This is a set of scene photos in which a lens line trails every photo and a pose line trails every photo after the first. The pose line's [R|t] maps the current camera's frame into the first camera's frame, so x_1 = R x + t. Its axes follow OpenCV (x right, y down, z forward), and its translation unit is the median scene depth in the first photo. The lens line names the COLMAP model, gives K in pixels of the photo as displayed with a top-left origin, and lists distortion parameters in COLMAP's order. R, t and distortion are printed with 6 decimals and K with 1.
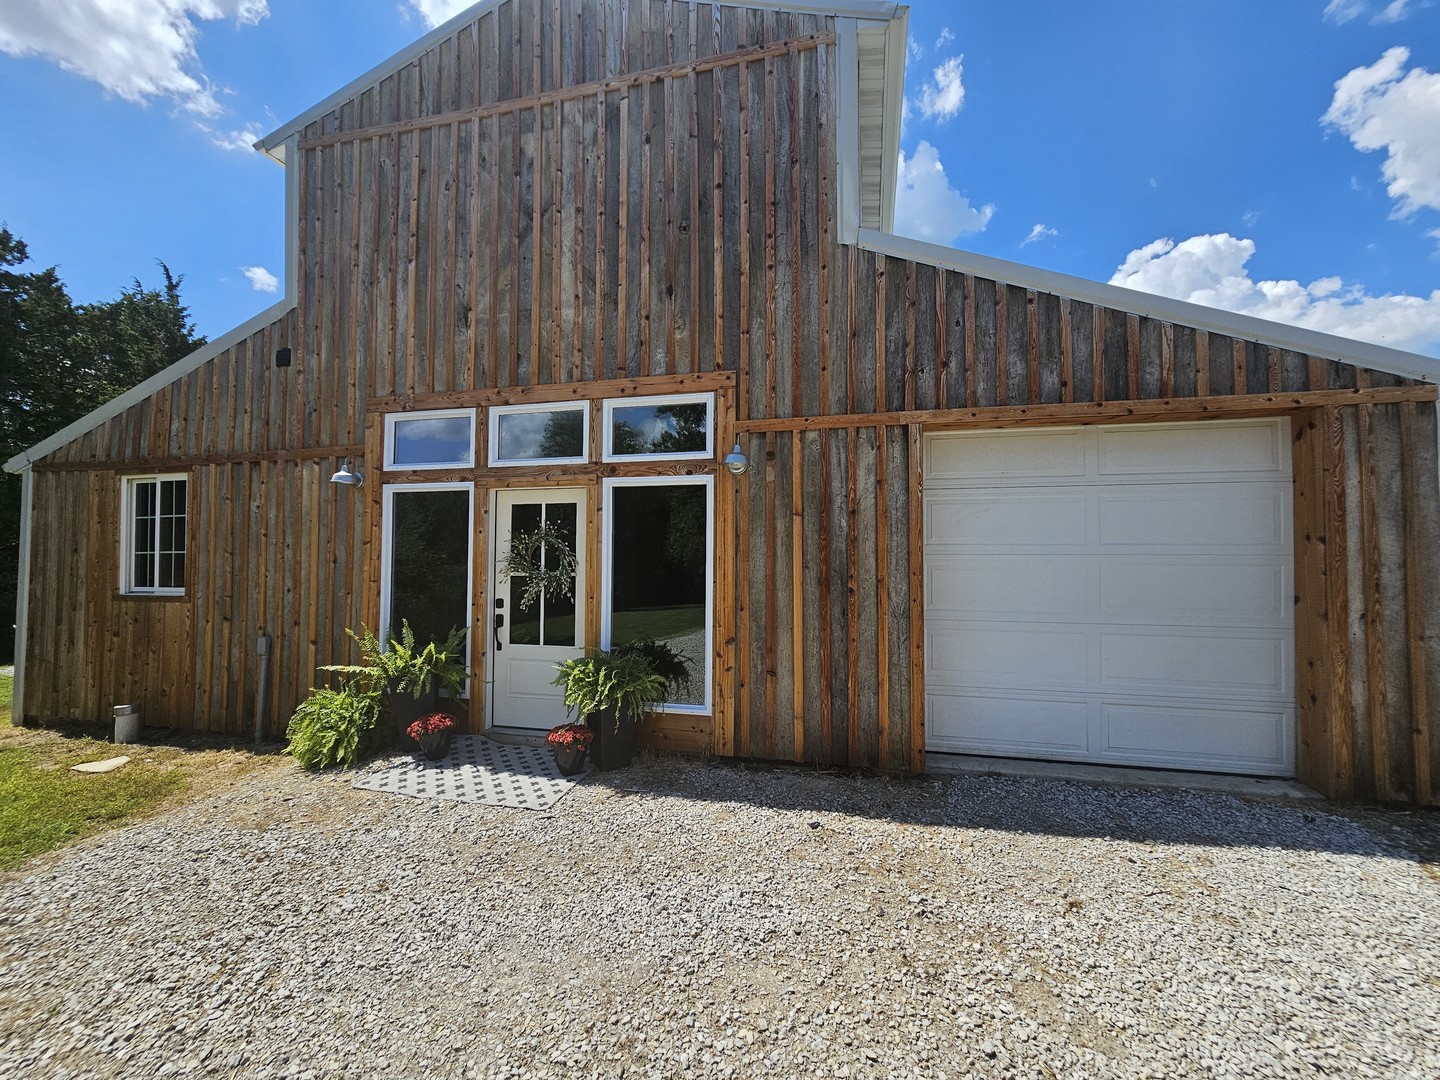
lens RADIAL K [[589.7, 0, 724.2], [0, 589.7, 548.5], [0, 0, 1]] dist [-0.000461, -0.001012]
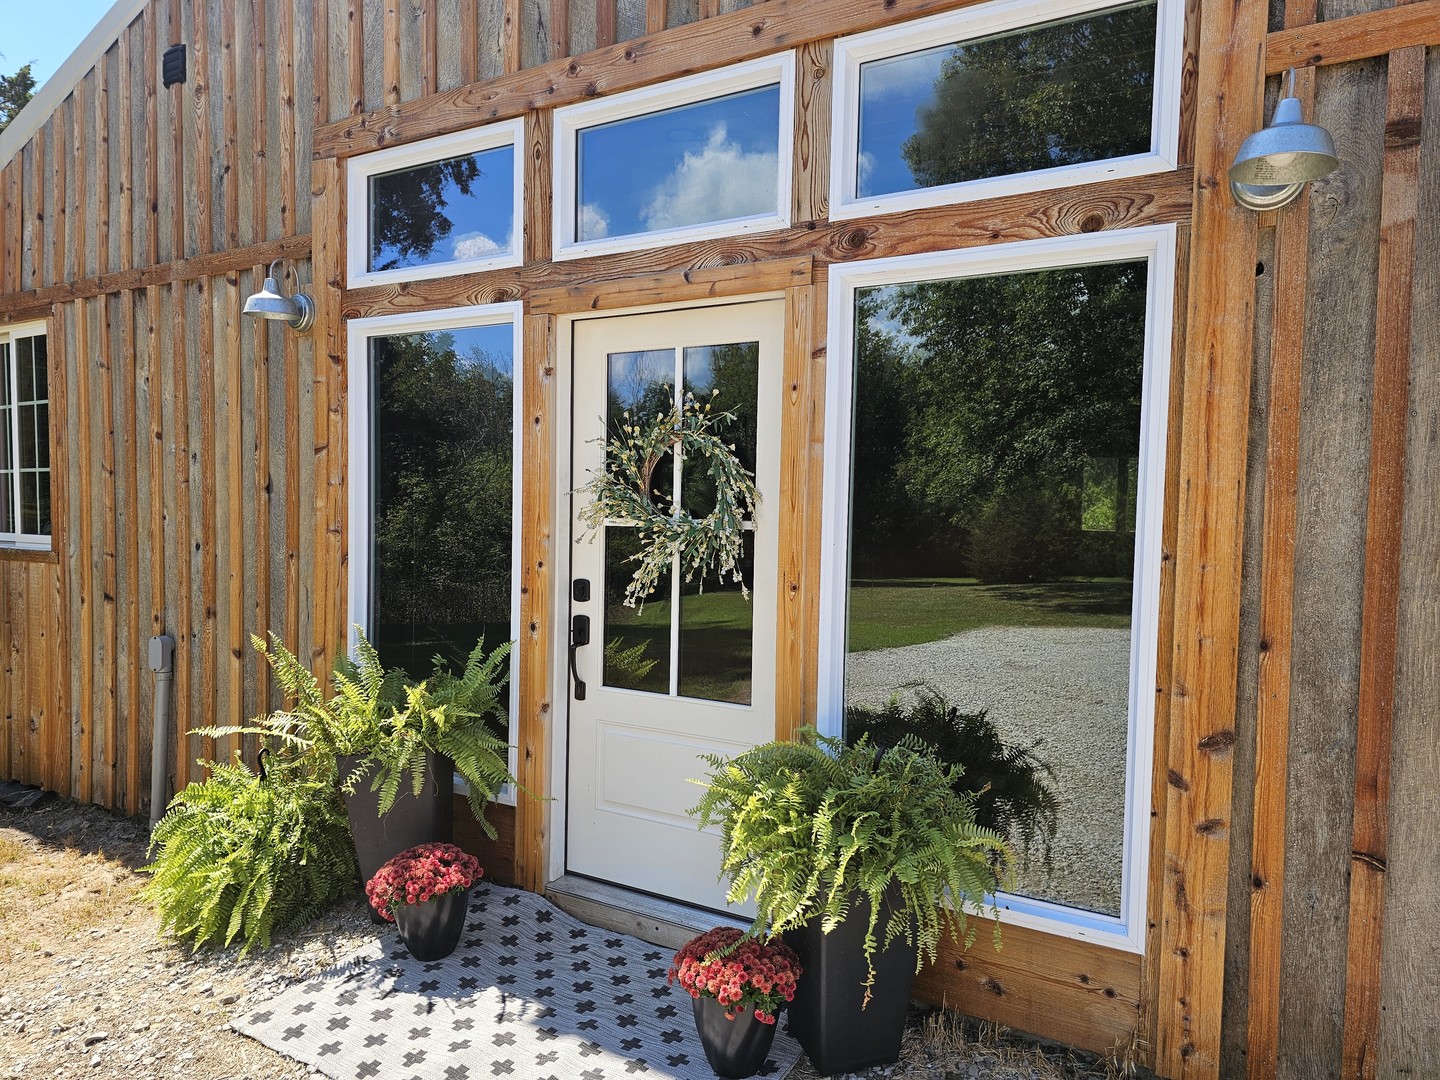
lens RADIAL K [[952.8, 0, 721.8], [0, 952.8, 553.3], [0, 0, 1]] dist [0.030268, -0.007912]
pose [[0.959340, 0.027214, -0.280938, -0.097185], [-0.006640, 0.997241, 0.073928, 0.015987], [0.282175, -0.069057, 0.956874, 0.395858]]
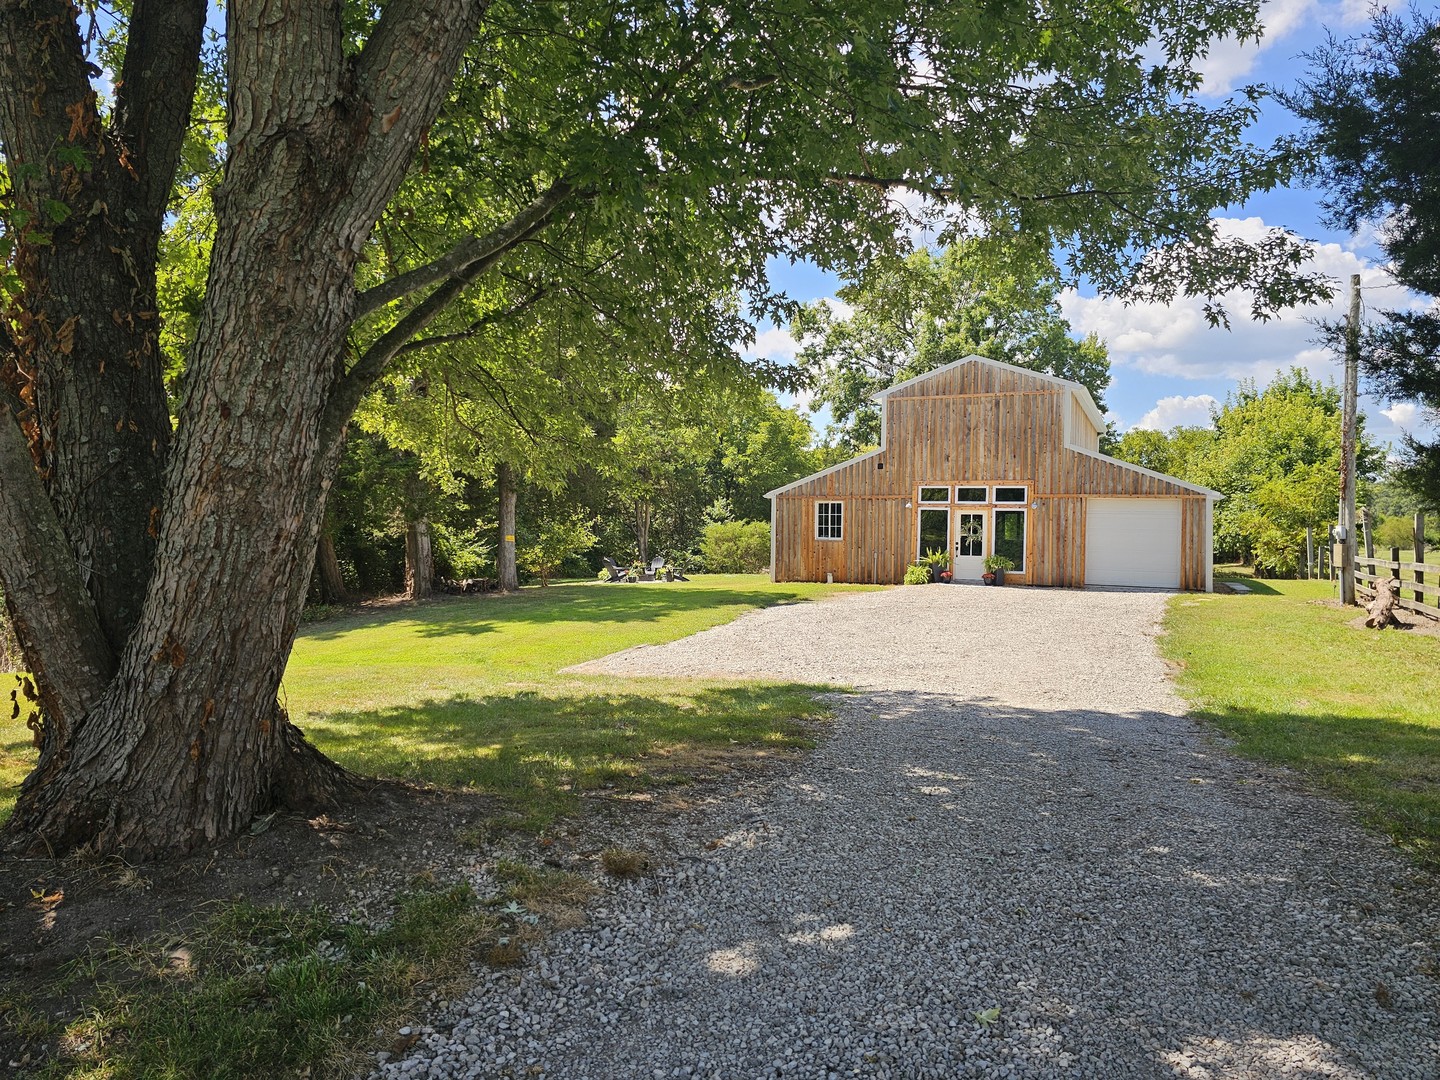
lens RADIAL K [[952.8, 0, 716.1], [0, 952.8, 538.9], [0, 0, 1]] dist [0.030268, -0.007912]
pose [[0.980036, 0.017664, -0.198035, -0.686056], [-0.010080, 0.999179, 0.039240, -0.142009], [0.198566, -0.036461, 0.979409, -4.883780]]
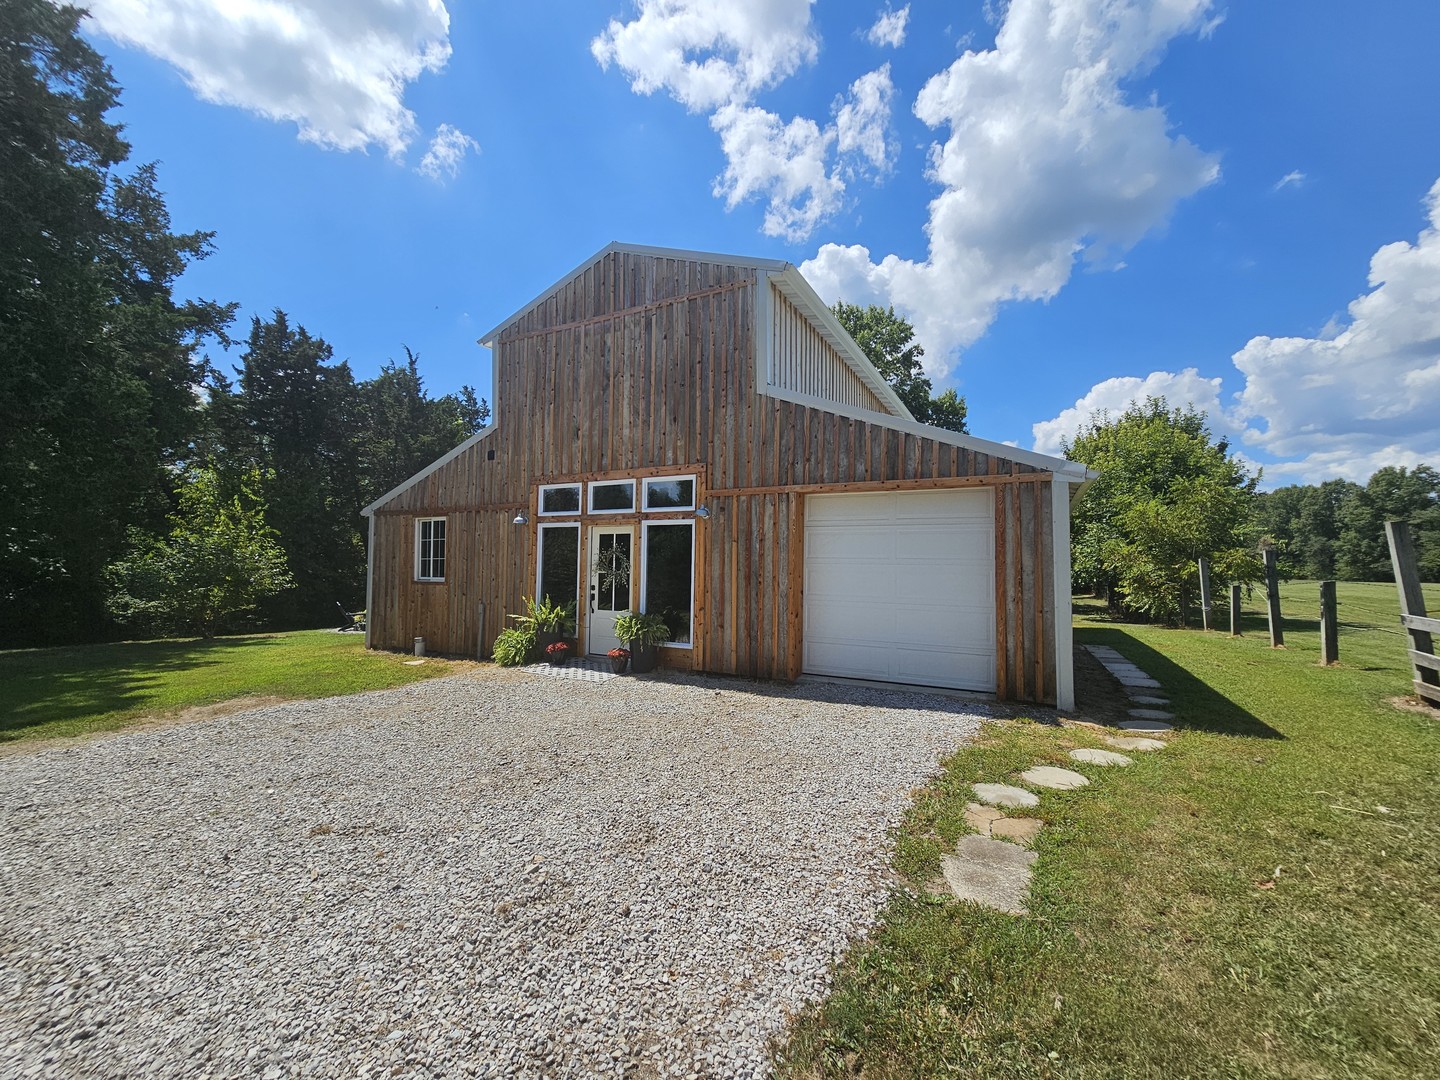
lens RADIAL K [[589.7, 0, 718.0], [0, 589.7, 549.9], [0, 0, 1]] dist [-0.000461, -0.001012]
pose [[0.967551, 0.001756, -0.252668, 0.490598], [-0.002600, 0.999992, -0.003009, -0.022342], [0.252661, 0.003568, 0.967548, -0.729732]]
